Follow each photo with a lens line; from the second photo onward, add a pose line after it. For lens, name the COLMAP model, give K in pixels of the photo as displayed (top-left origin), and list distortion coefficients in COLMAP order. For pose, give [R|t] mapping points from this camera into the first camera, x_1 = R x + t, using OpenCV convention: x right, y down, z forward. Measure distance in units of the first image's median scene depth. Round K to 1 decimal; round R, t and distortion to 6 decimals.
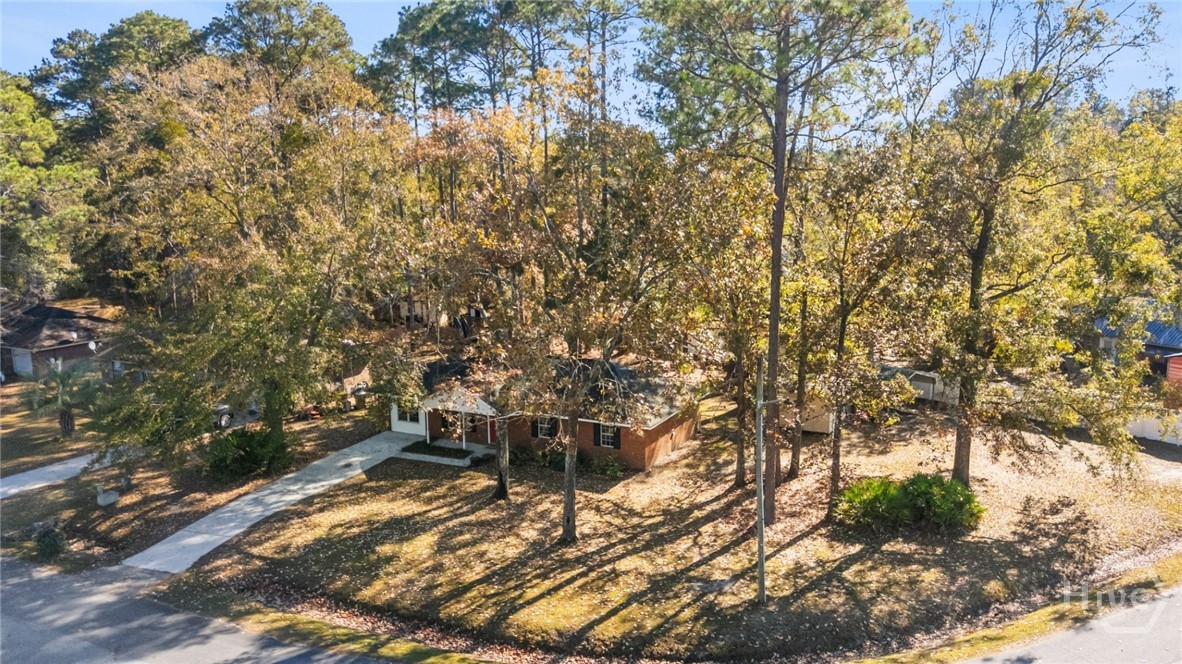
lens RADIAL K [[884.4, 0, 592.2], [0, 884.4, 327.6], [0, 0, 1]] dist [0.051288, -0.038516]
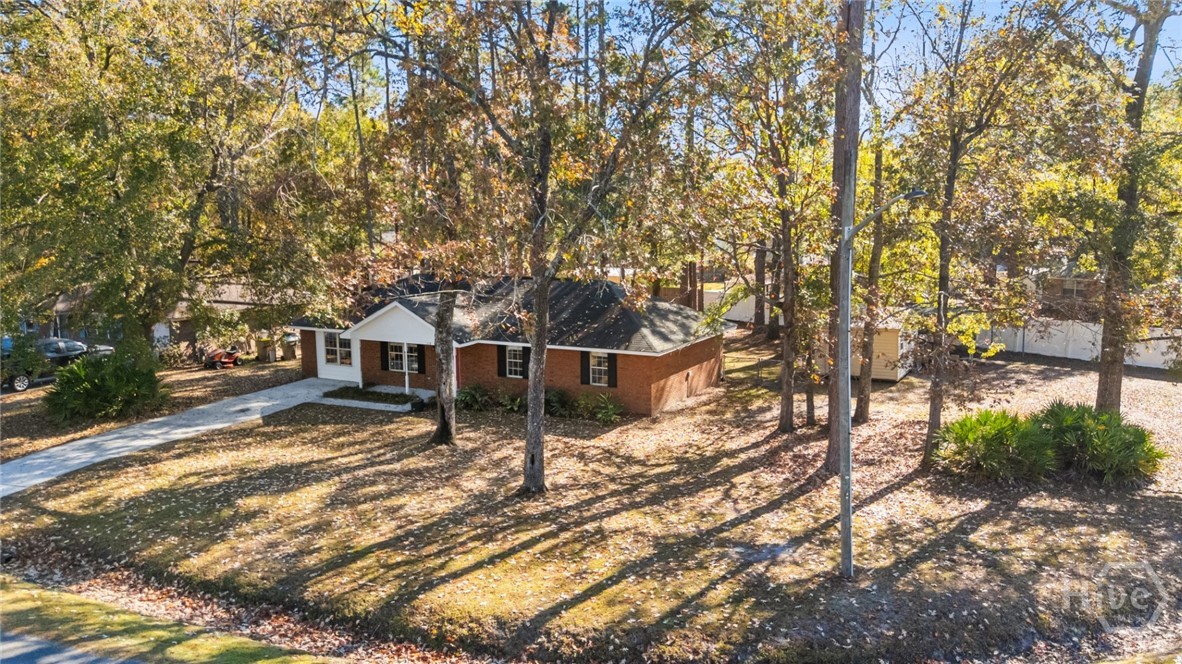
lens RADIAL K [[884.4, 0, 593.1], [0, 884.4, 322.4], [0, 0, 1]] dist [0.051288, -0.038516]
pose [[0.999960, 0.004841, -0.007478, 0.022166], [-0.005134, 0.999204, -0.039561, 0.142618], [0.007280, 0.039598, 0.999189, 0.346757]]
